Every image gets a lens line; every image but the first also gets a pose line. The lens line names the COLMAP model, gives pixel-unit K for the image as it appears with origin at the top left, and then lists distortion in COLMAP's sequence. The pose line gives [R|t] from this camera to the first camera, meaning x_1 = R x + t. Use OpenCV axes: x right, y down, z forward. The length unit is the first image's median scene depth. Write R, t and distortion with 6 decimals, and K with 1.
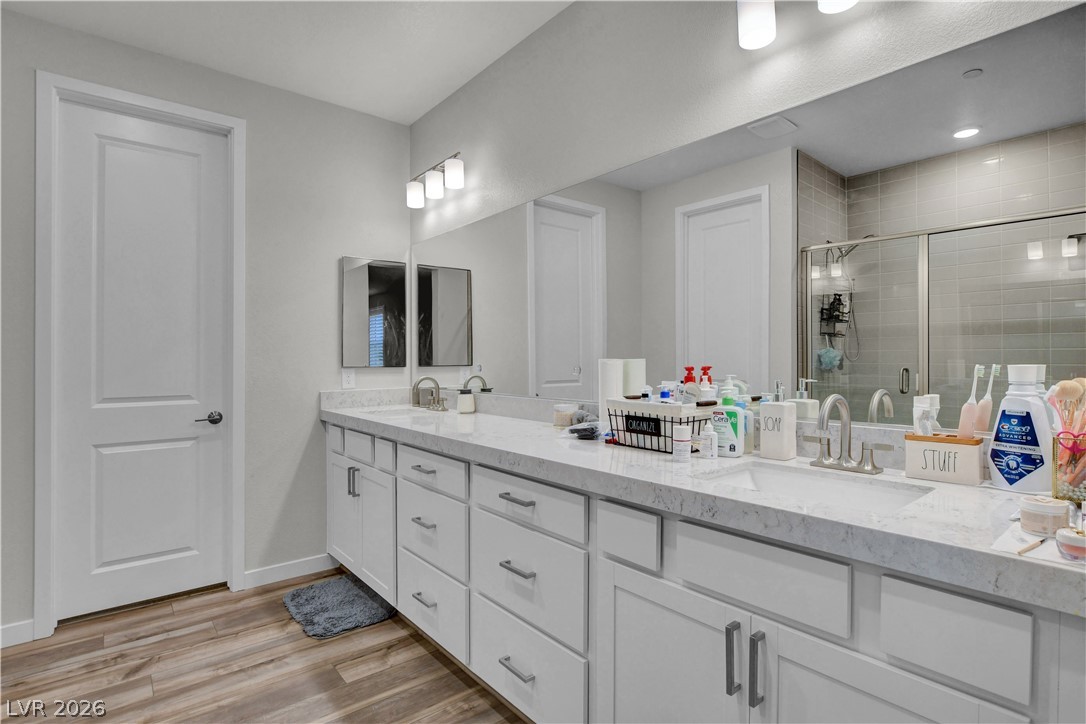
lens RADIAL K [[541.2, 0, 543.0], [0, 541.2, 362.0], [0, 0, 1]] dist [-0.030813, 0.010250]
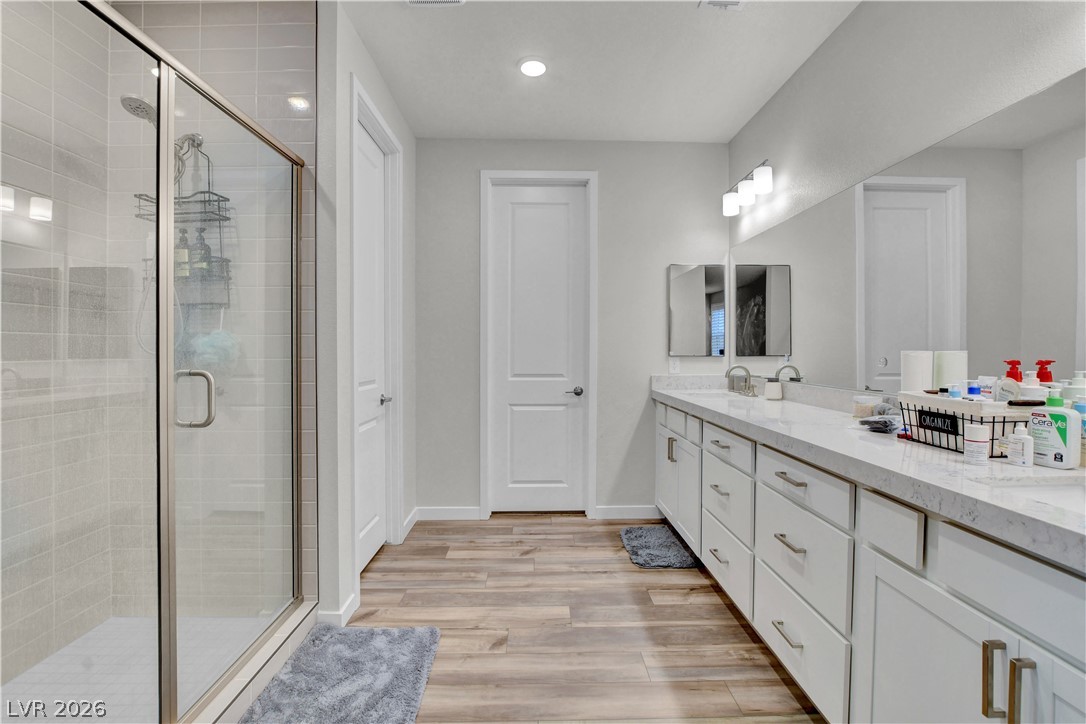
lens RADIAL K [[480.5, 0, 543.0], [0, 480.5, 362.0], [0, 0, 1]] dist [-0.022606, 0.000058]
pose [[0.784678, 0.020798, -0.619555, 0.107401], [-0.008195, 0.999698, 0.023181, 0.000282], [0.619850, -0.013112, 0.784611, -0.042857]]
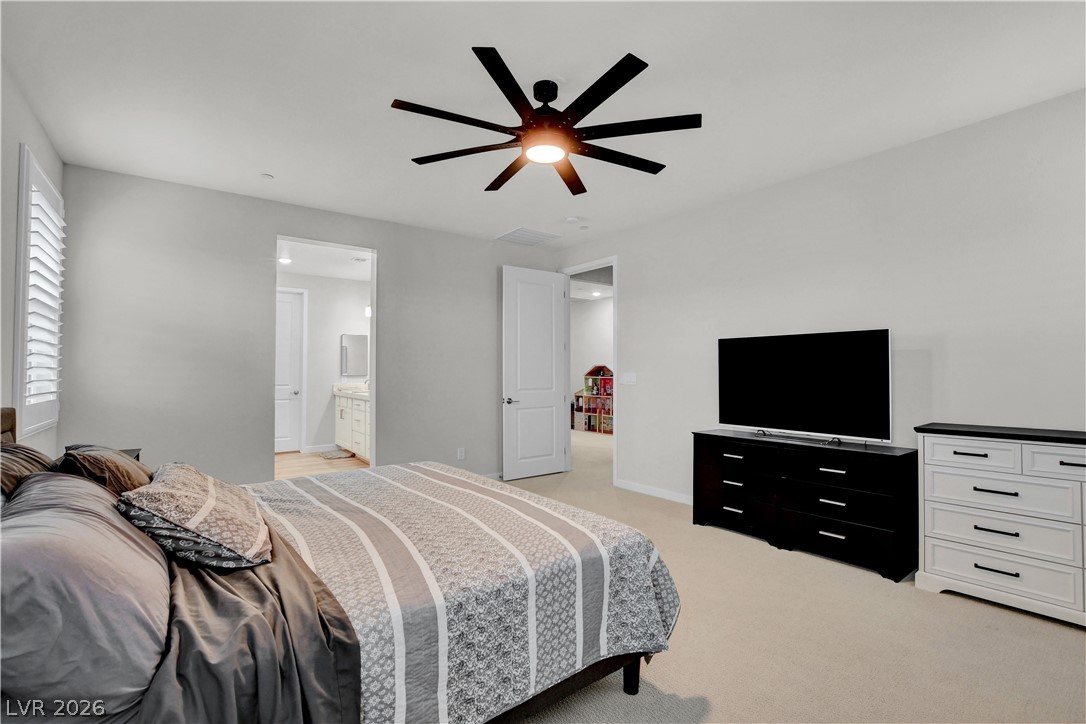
lens RADIAL K [[480.5, 0, 543.0], [0, 480.5, 362.0], [0, 0, 1]] dist [-0.022606, 0.000058]
pose [[0.999246, 0.003636, -0.038649, 1.027660], [-0.004596, 0.999683, -0.024771, -0.005755], [0.038546, 0.024930, 0.998946, -1.920583]]
